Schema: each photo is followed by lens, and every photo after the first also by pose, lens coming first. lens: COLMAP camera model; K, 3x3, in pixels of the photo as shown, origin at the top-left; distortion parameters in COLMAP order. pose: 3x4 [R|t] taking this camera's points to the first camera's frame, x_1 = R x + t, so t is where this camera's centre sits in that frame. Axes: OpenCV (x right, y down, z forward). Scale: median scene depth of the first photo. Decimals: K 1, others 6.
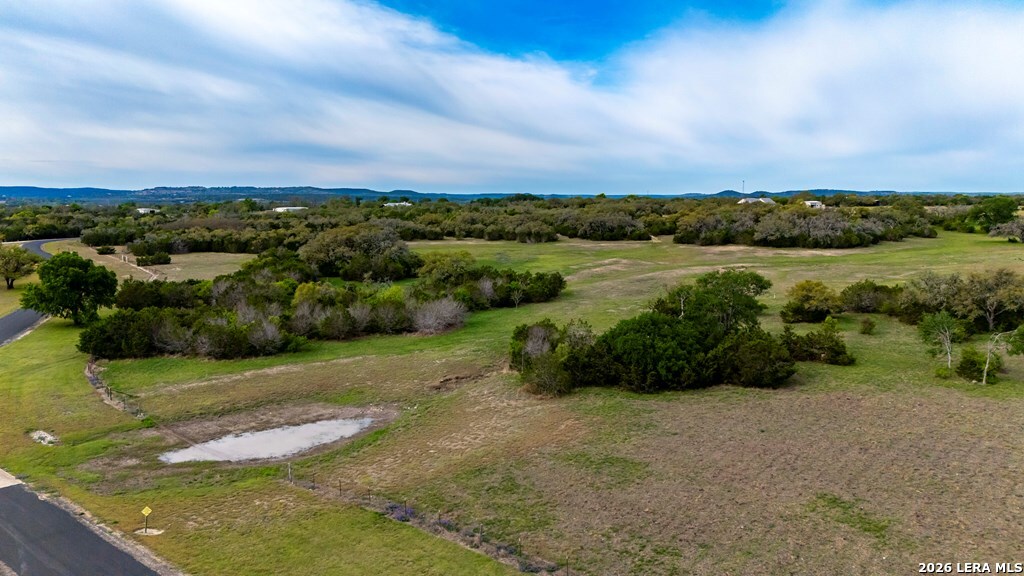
lens RADIAL K [[736.8, 0, 514.0], [0, 736.8, 312.9], [0, 0, 1]] dist [0.091856, -0.000646]
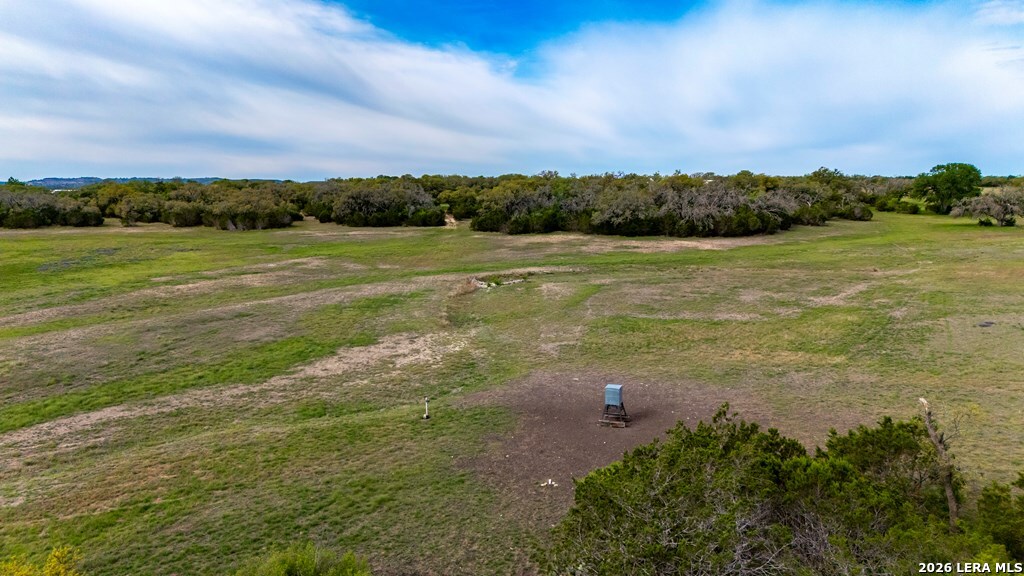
lens RADIAL K [[701.6, 0, 512.0], [0, 701.6, 288.0], [0, 0, 1]] dist [0.110571, -0.001938]
pose [[0.997047, -0.015120, 0.075284, 0.180868], [0.016584, 0.999685, -0.018855, -0.030853], [-0.074976, 0.020047, 0.996984, 0.371670]]
